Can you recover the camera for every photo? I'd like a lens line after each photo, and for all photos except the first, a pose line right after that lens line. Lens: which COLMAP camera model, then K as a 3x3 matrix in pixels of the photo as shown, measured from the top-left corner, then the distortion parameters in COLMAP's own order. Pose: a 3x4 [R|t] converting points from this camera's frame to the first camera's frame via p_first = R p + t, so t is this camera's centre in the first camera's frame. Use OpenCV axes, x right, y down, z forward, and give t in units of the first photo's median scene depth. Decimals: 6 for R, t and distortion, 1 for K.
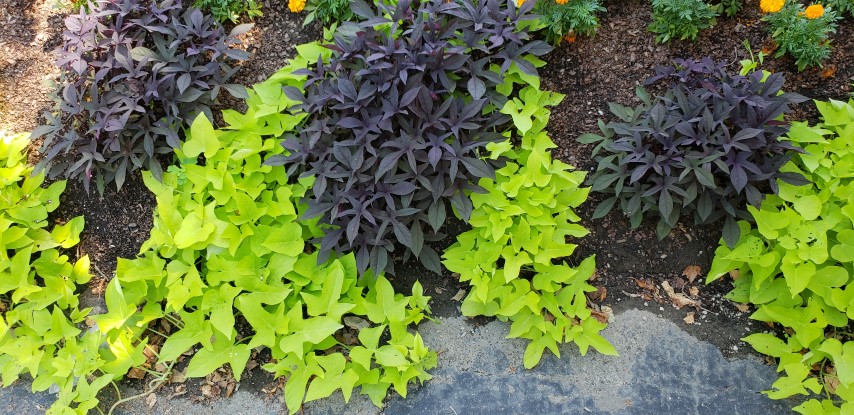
lens RADIAL K [[667.3, 0, 427.0], [0, 667.3, 207.5], [0, 0, 1]] dist [0.106655, -0.000765]
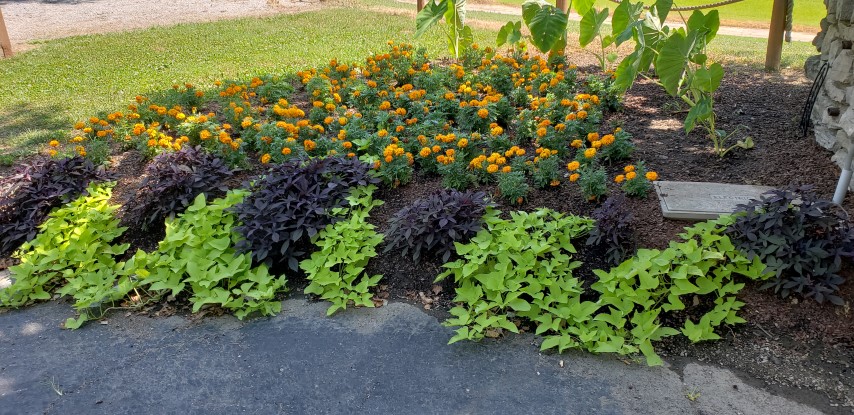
lens RADIAL K [[667.3, 0, 427.0], [0, 667.3, 207.5], [0, 0, 1]] dist [0.106655, -0.000765]
pose [[0.986209, 0.061408, -0.153689, 0.649314], [-0.131136, 0.856459, -0.499280, 0.827671], [0.100968, 0.512549, 0.852701, -0.635480]]
